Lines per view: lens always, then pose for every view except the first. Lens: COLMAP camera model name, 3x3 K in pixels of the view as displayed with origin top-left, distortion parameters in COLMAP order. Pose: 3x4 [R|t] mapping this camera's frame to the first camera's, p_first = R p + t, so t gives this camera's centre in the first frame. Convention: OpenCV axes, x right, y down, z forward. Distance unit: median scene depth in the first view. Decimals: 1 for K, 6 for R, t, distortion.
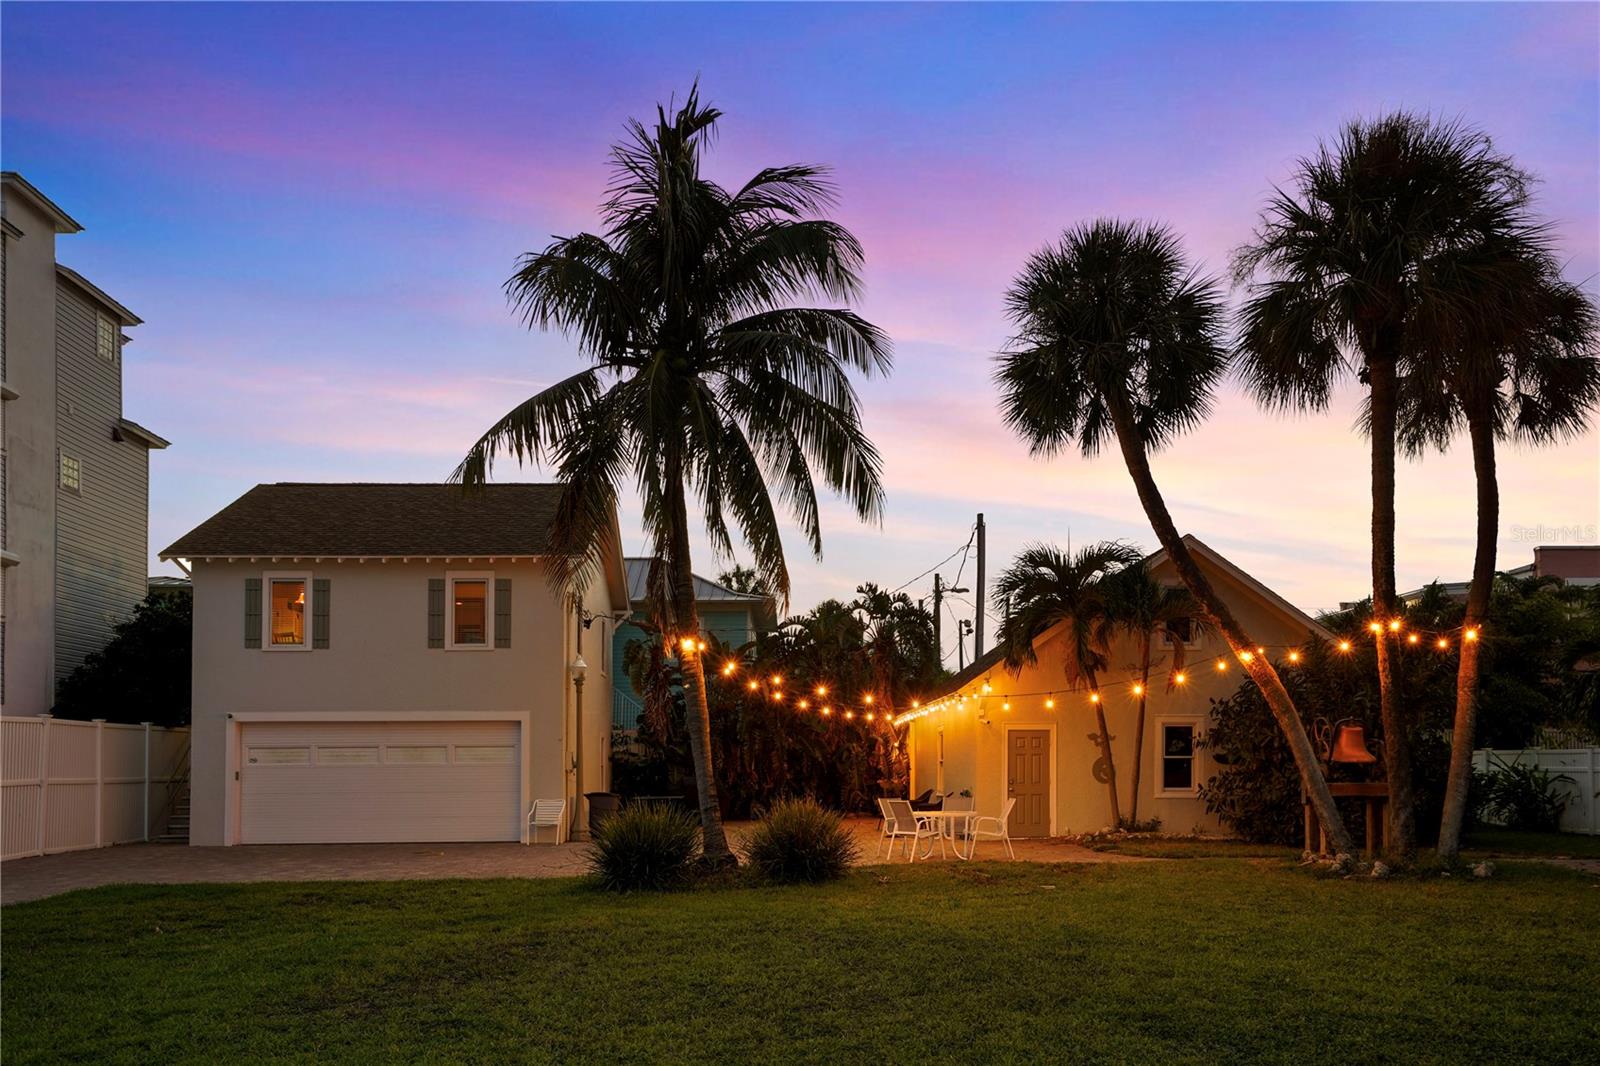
lens RADIAL K [[1201.4, 0, 800.0], [0, 1201.4, 533.0], [0, 0, 1]] dist [0.000613, 0.000768]
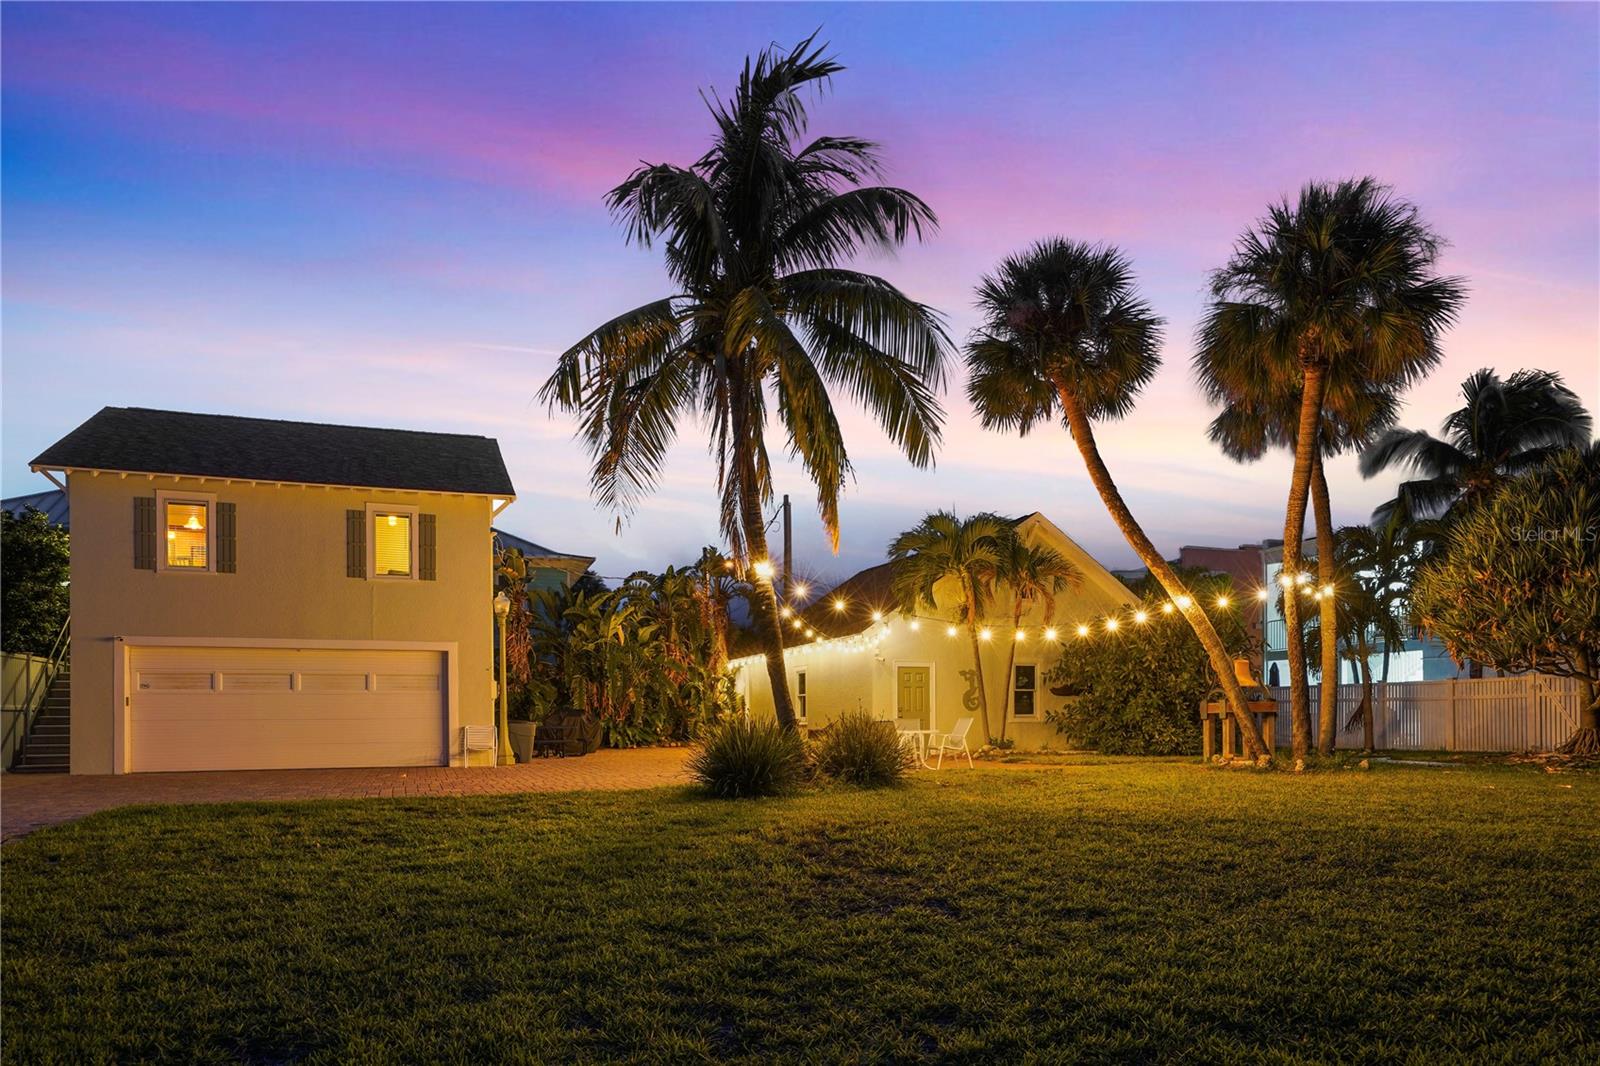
lens RADIAL K [[975.6, 0, 795.6], [0, 975.6, 565.1], [0, 0, 1]] dist [-0.021305, 0.000085]
pose [[0.946283, 0.050176, 0.319423, -0.299709], [-0.061440, 0.997791, 0.025277, 0.058440], [-0.317449, -0.043545, 0.947275, 0.156971]]
